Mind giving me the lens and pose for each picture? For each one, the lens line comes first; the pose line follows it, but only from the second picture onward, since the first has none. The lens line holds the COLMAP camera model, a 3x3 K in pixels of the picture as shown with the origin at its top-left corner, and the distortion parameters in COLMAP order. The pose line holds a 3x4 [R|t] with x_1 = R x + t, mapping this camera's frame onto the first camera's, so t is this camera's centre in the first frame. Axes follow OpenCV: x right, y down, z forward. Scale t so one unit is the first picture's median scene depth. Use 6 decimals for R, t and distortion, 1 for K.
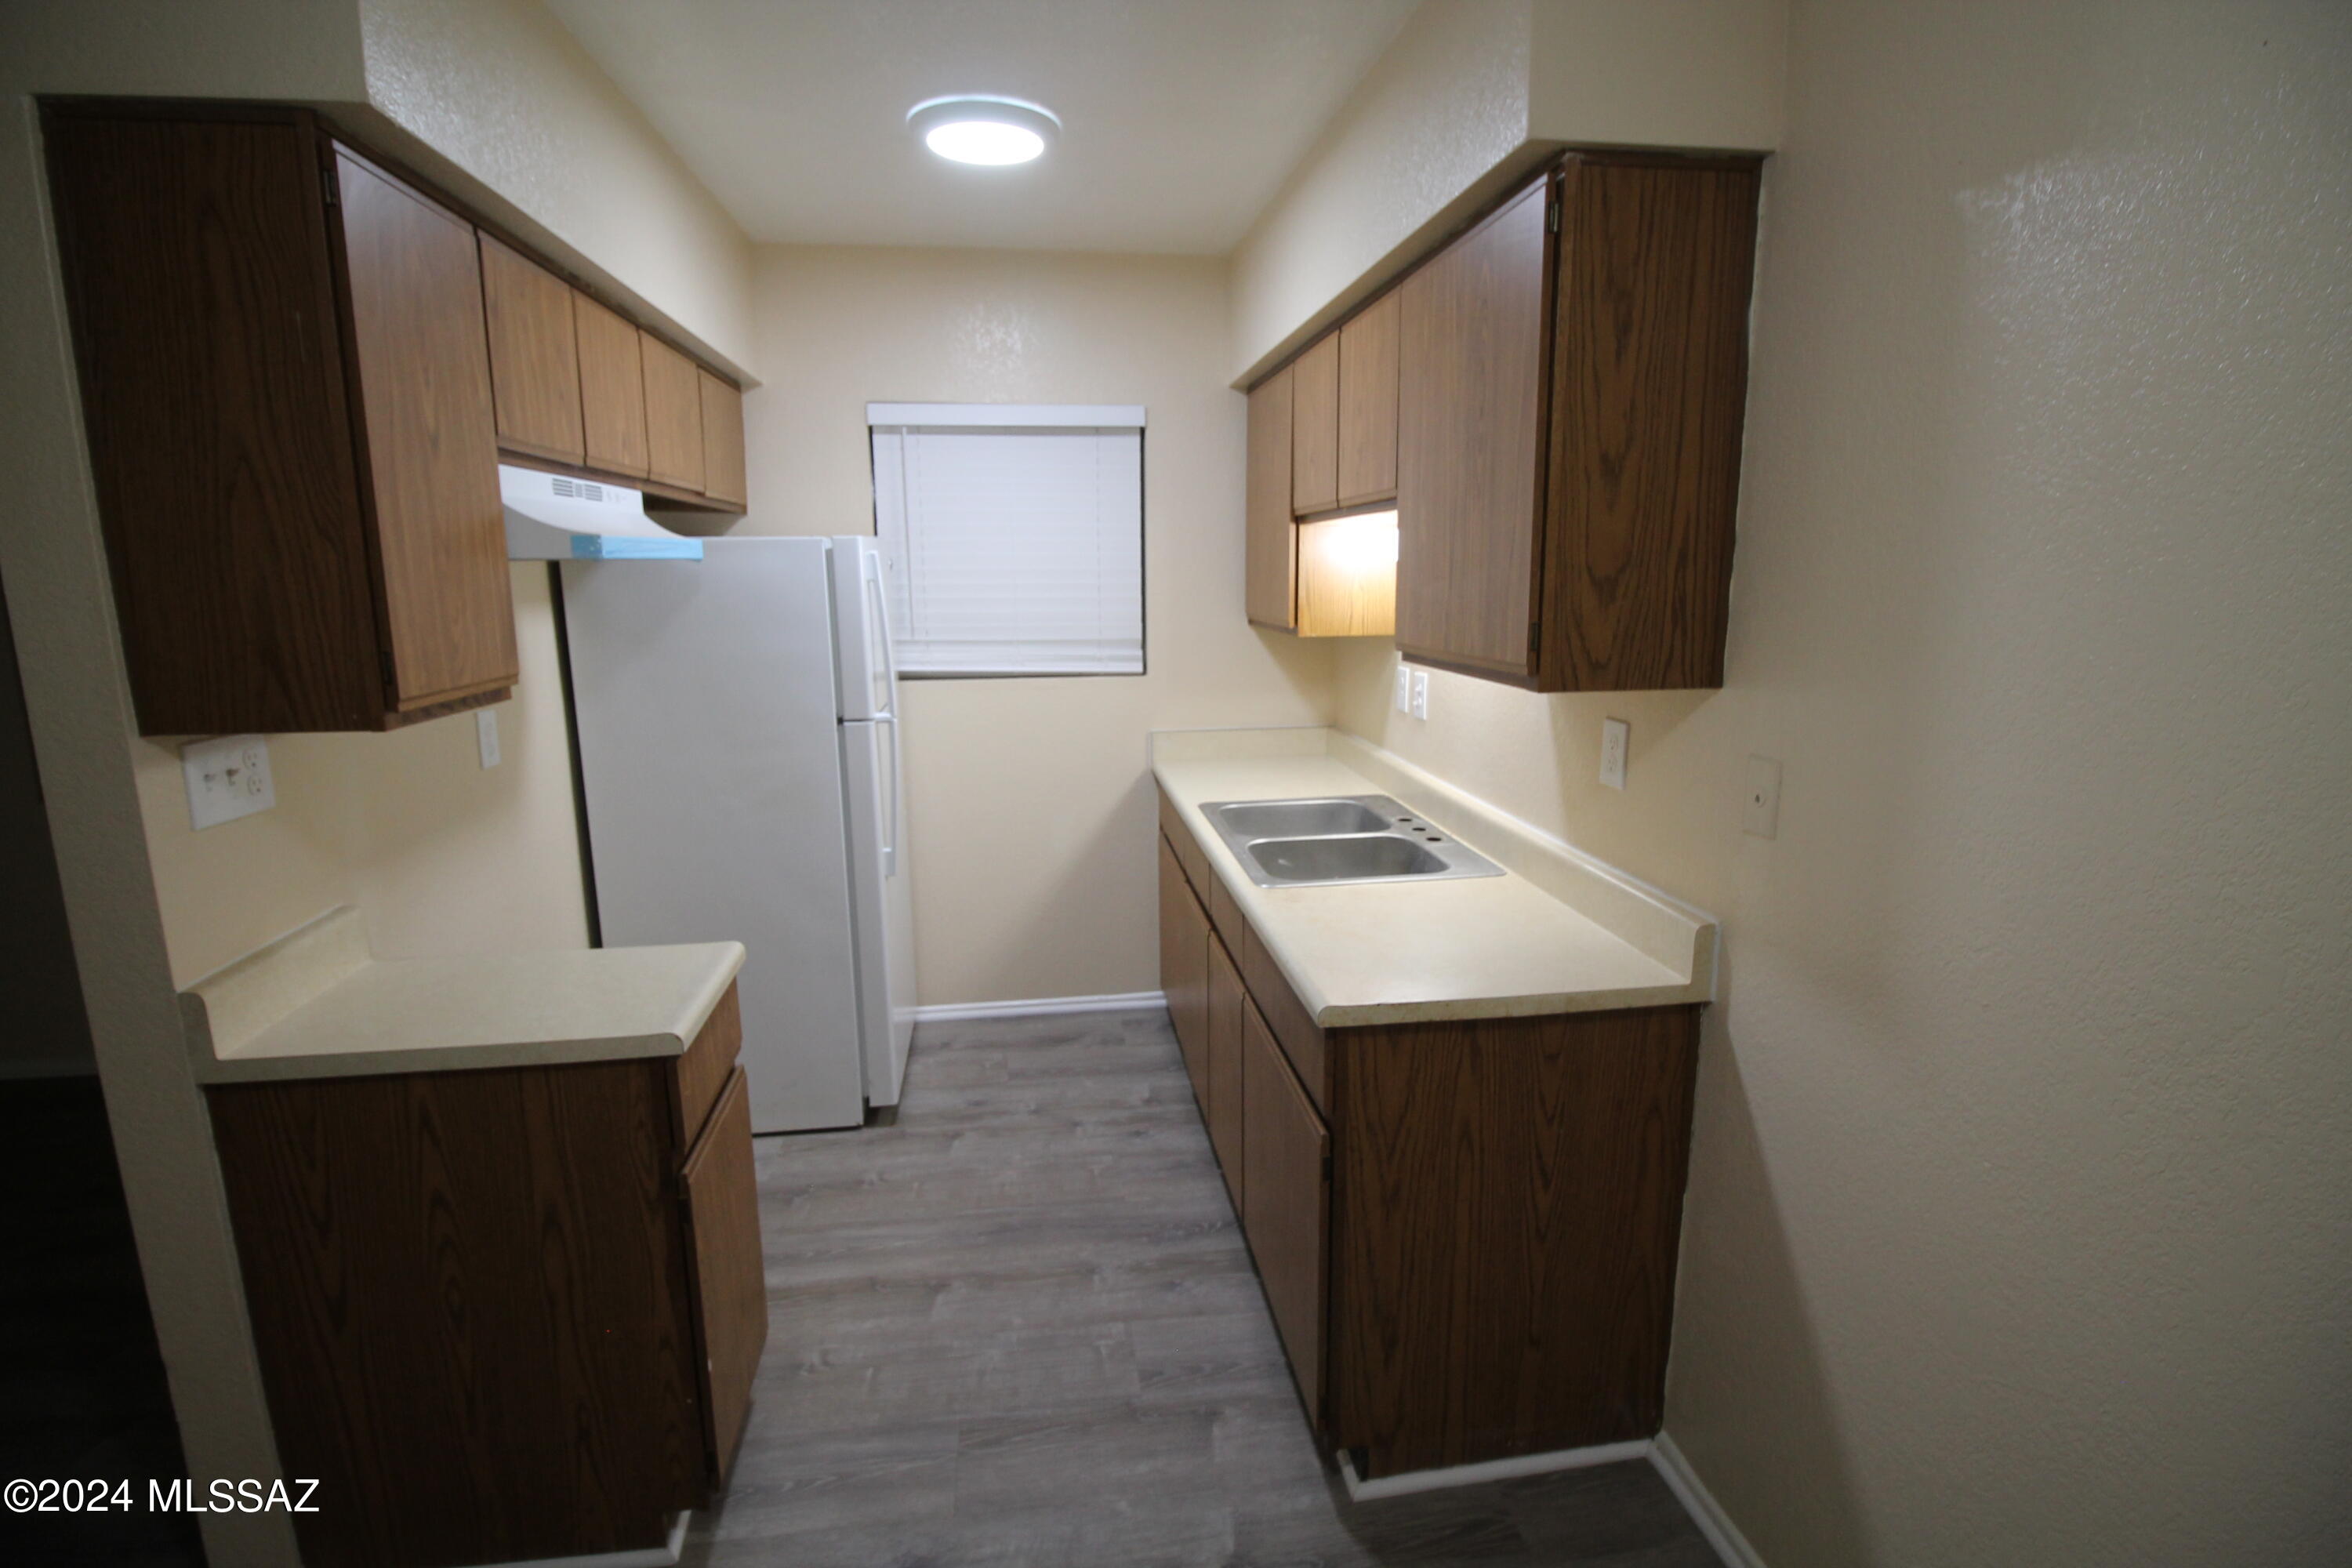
lens RADIAL K [[1106.5, 0, 1172.2], [0, 1106.5, 780.7], [0, 0, 1]] dist [-0.010651, -0.005379]
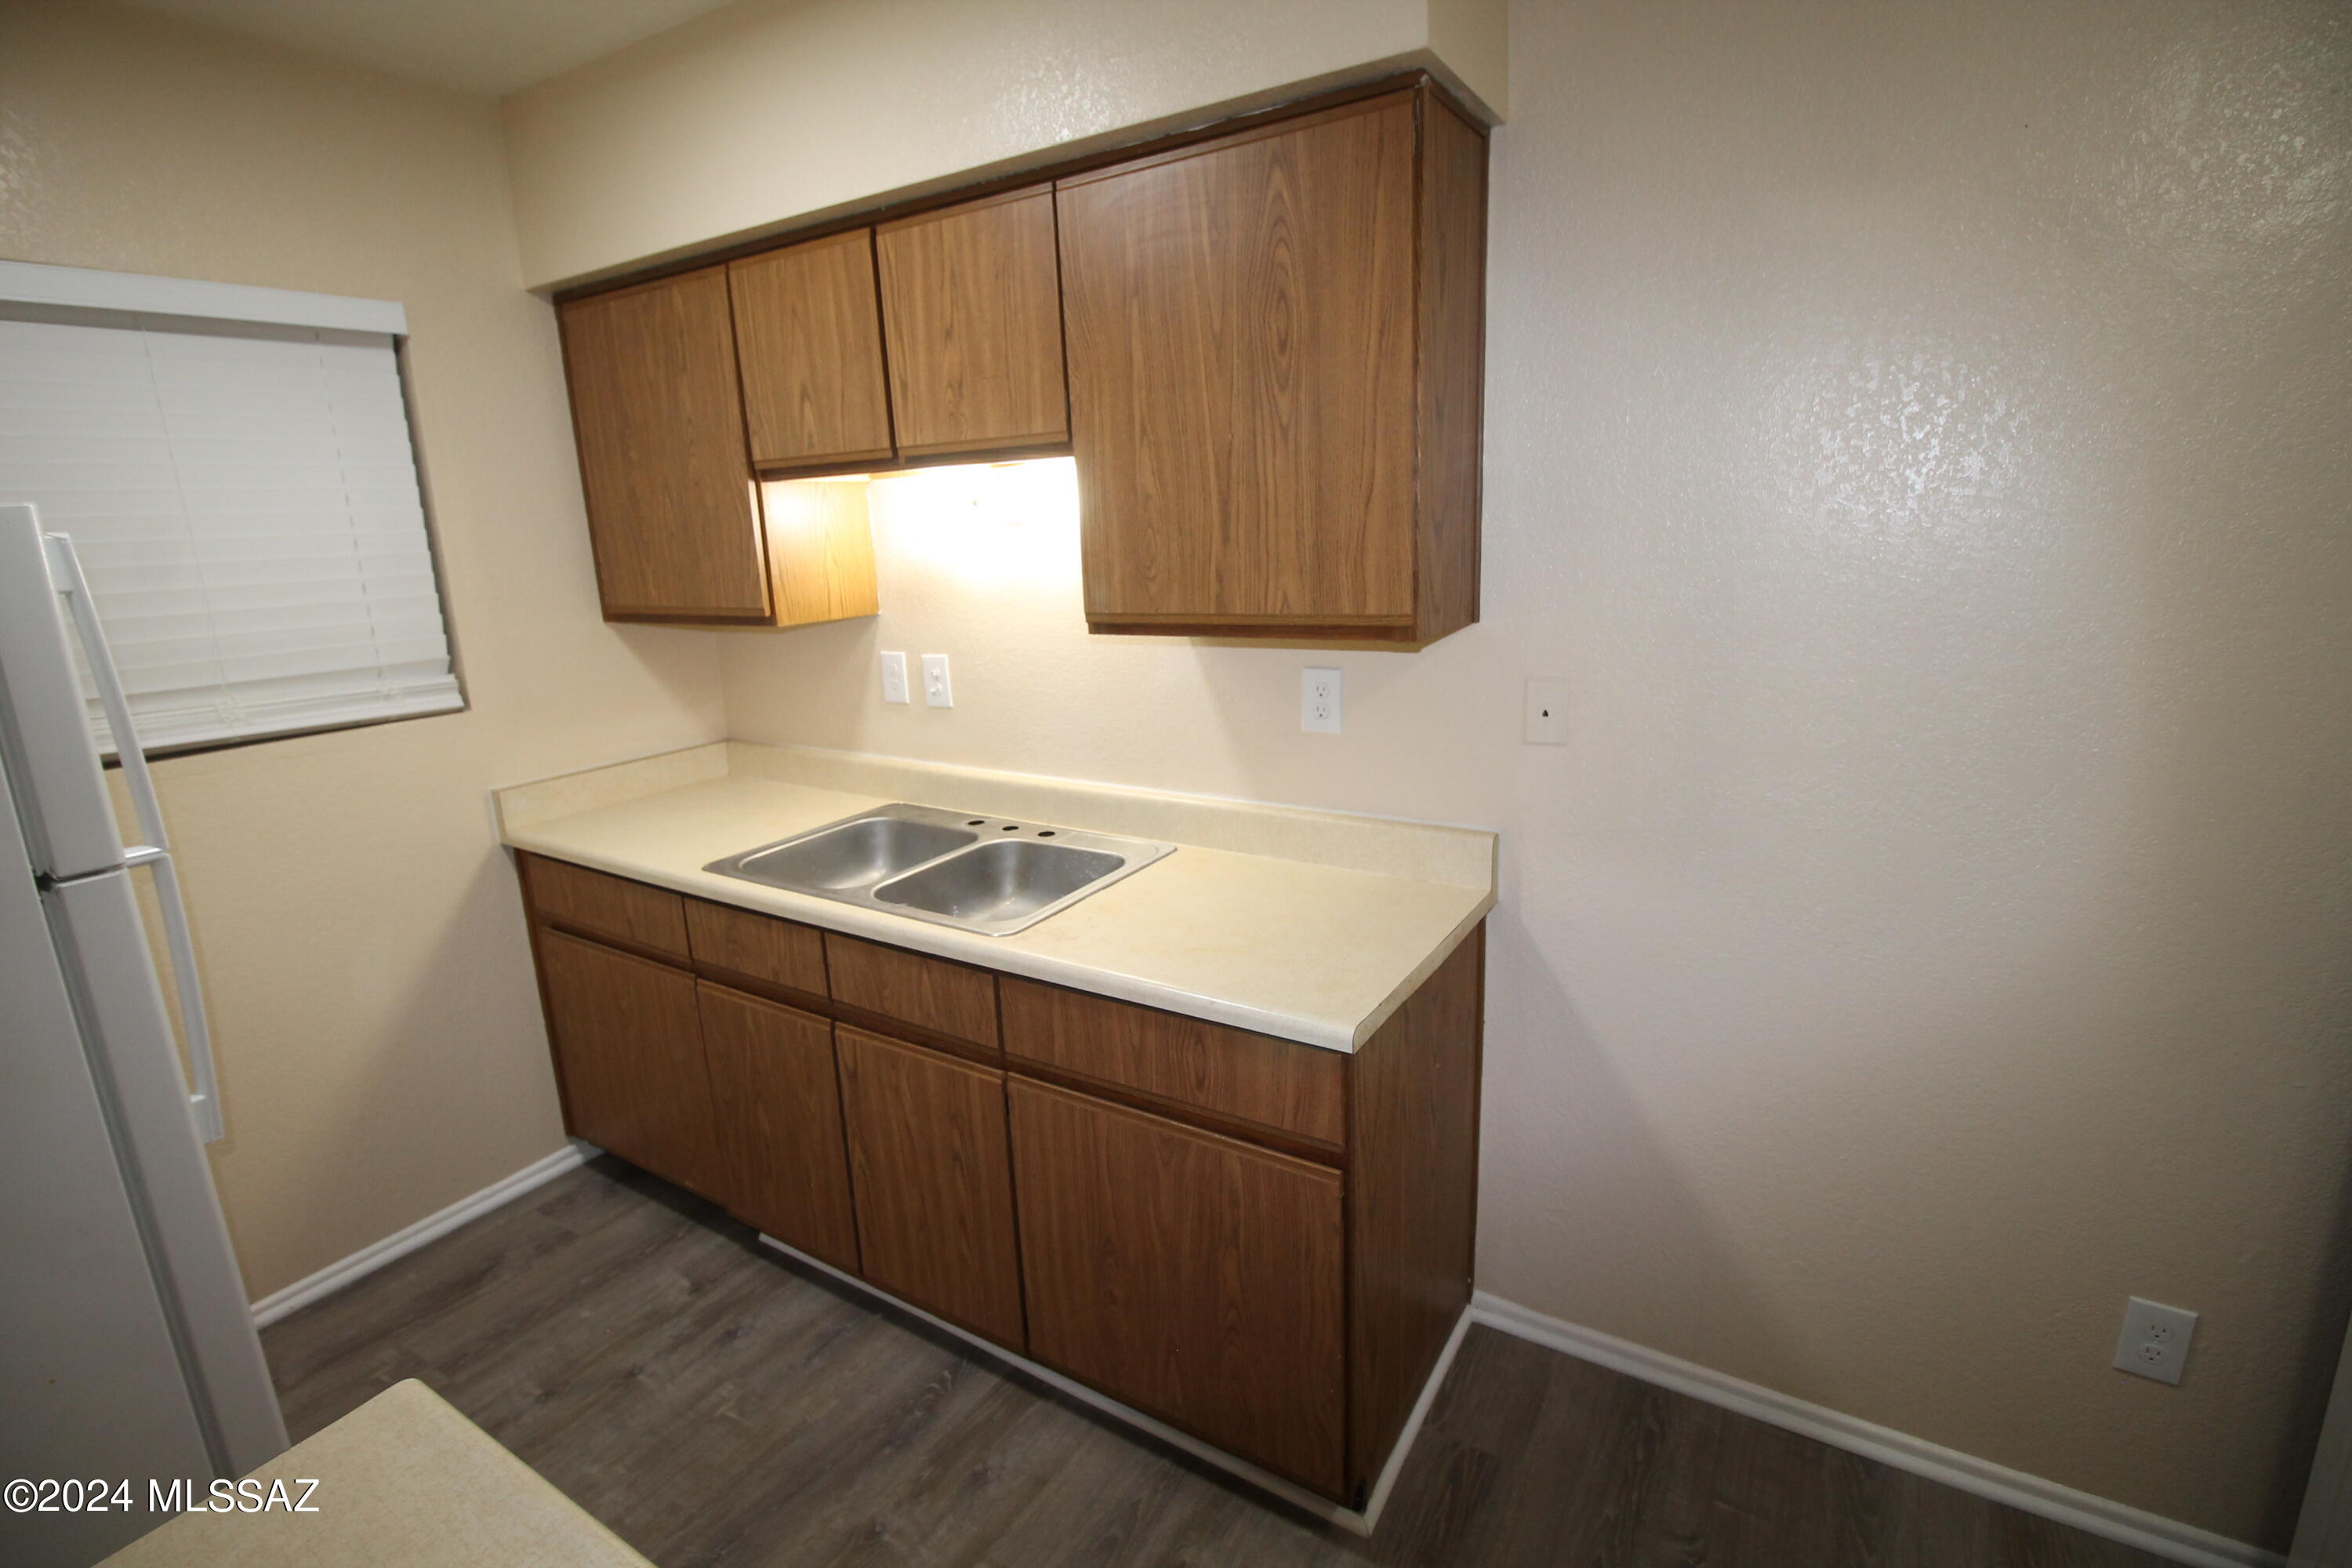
lens RADIAL K [[1106.5, 0, 1170.2], [0, 1106.5, 774.9], [0, 0, 1]] dist [-0.010651, -0.005379]
pose [[0.643218, -0.191755, 0.741283, -0.319939], [0.179918, 0.978877, 0.097100, -0.056453], [-0.744245, 0.070914, 0.664132, 0.300078]]
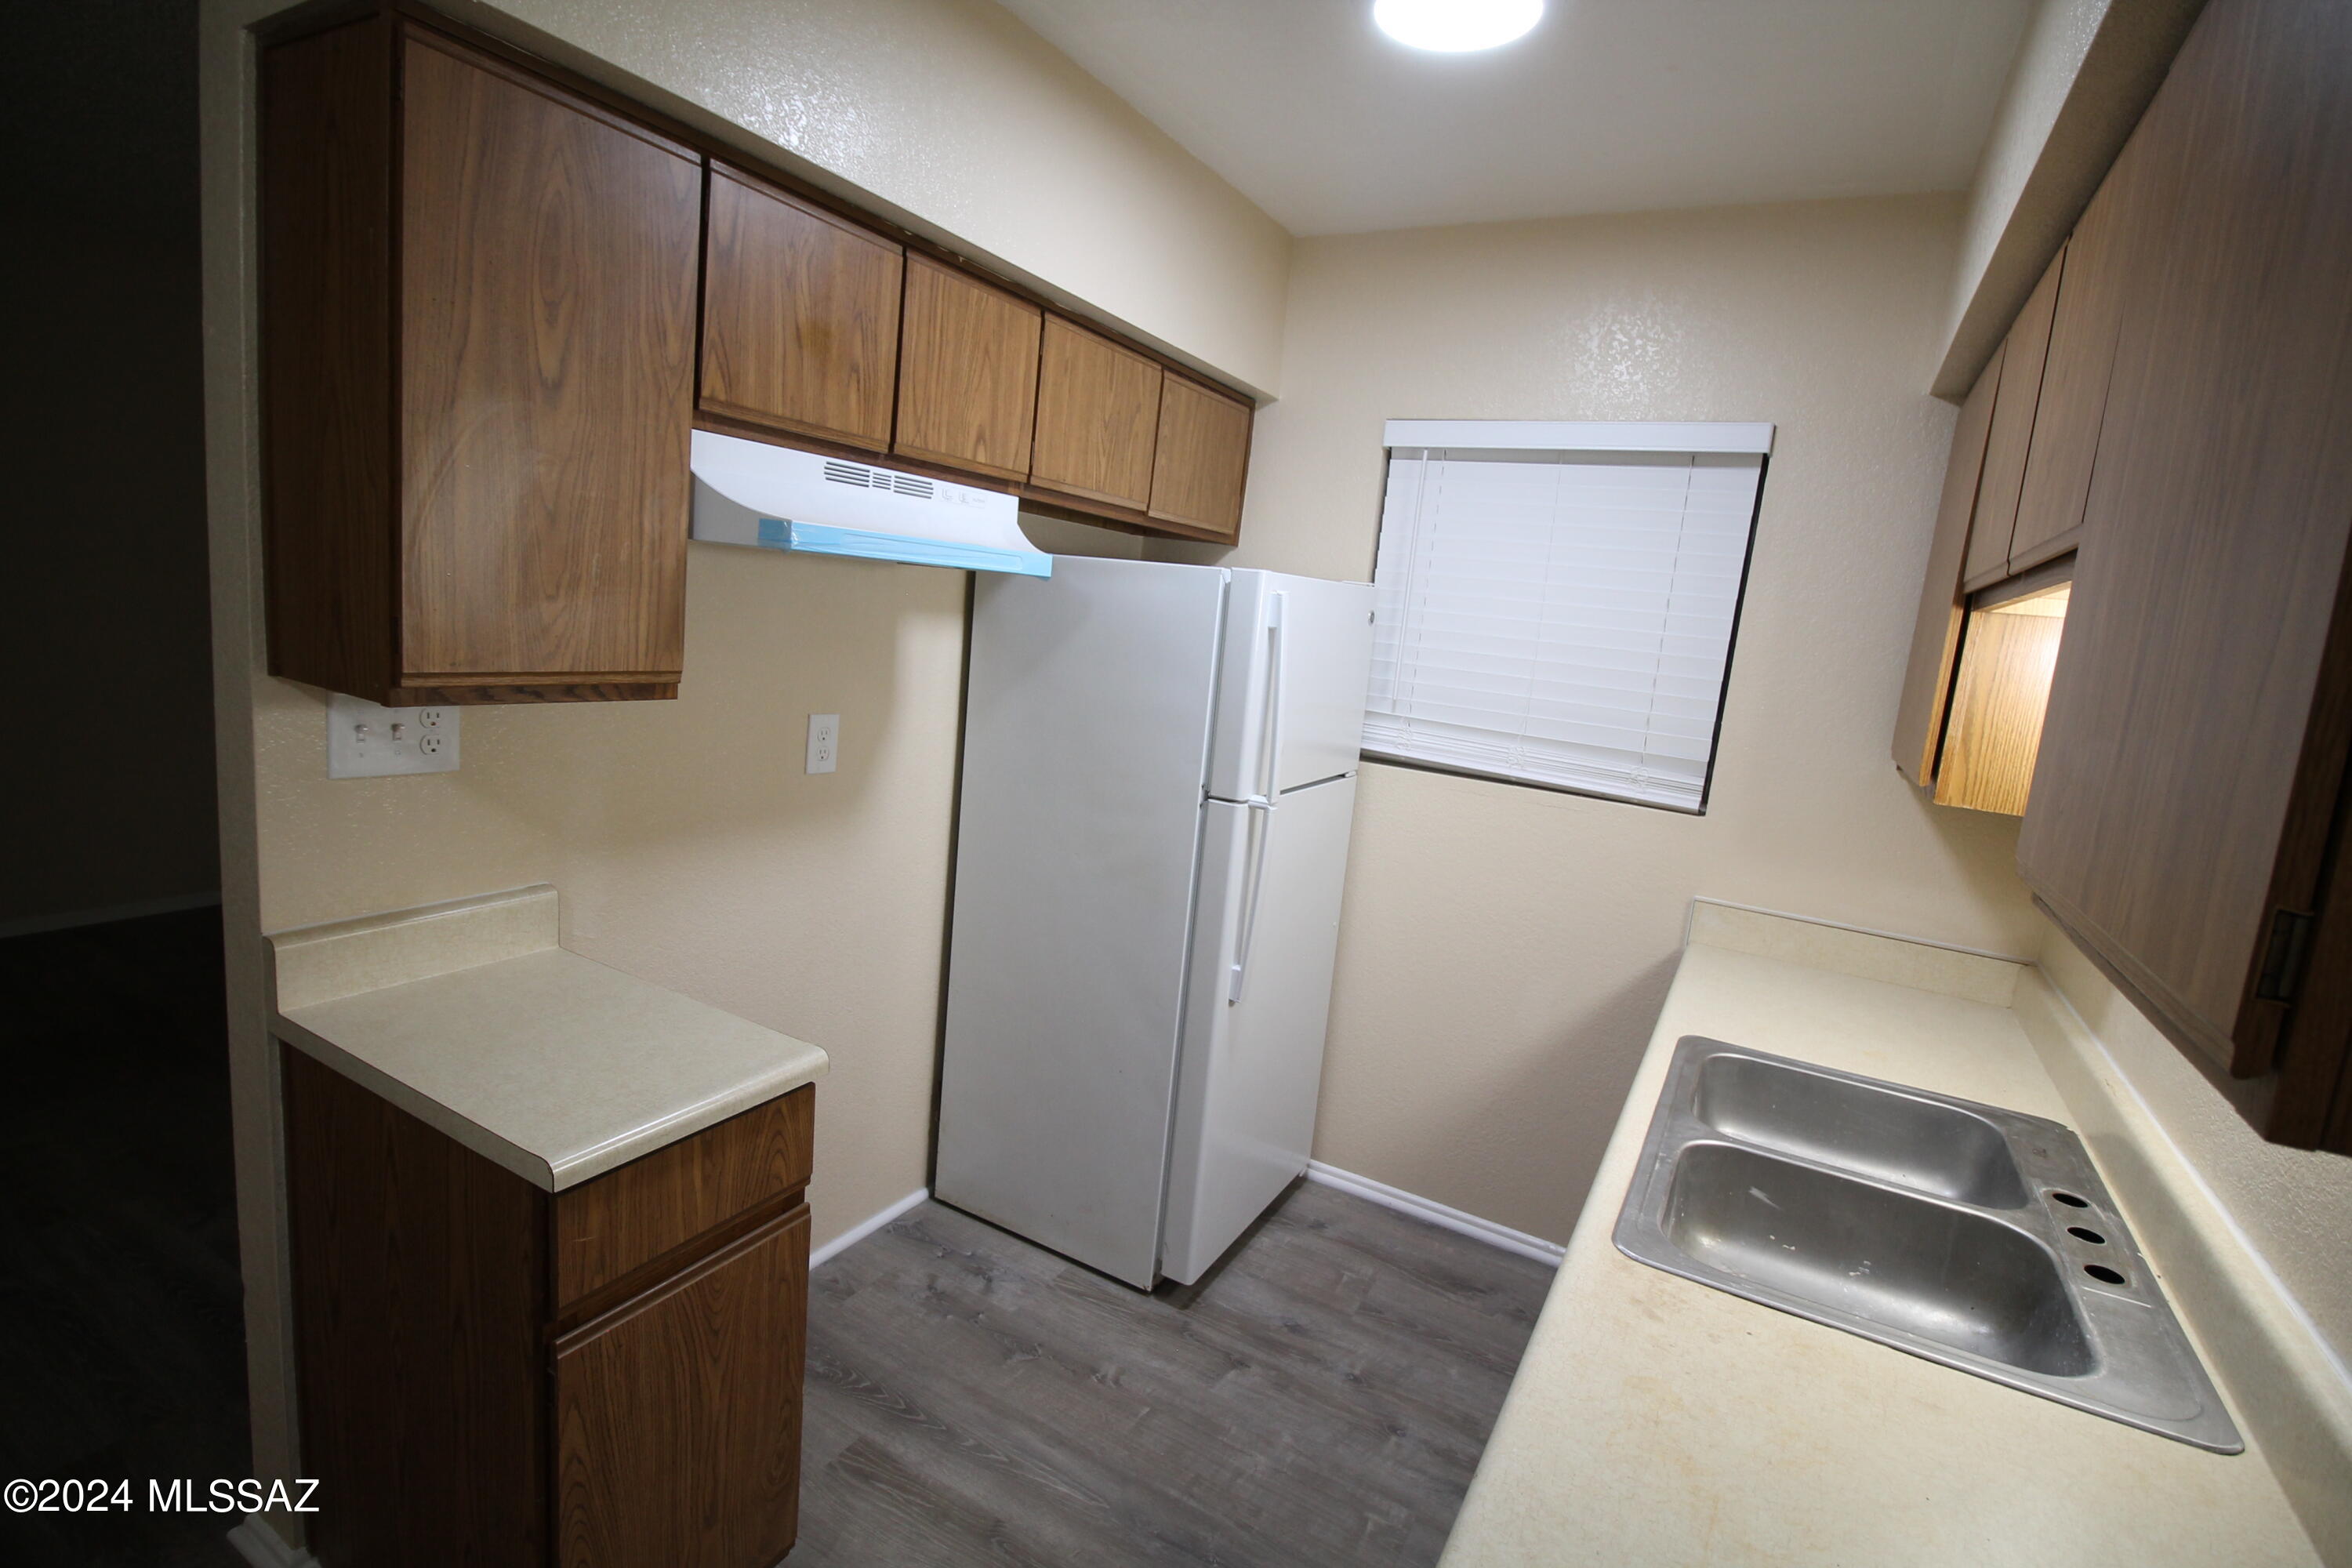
lens RADIAL K [[1106.5, 0, 1167.5], [0, 1106.5, 776.4], [0, 0, 1]] dist [-0.010651, -0.005379]
pose [[0.784695, 0.177931, -0.593797, 0.146136], [-0.217180, 0.976116, 0.005493, -0.064497], [0.580592, 0.124650, 0.804596, 0.330363]]
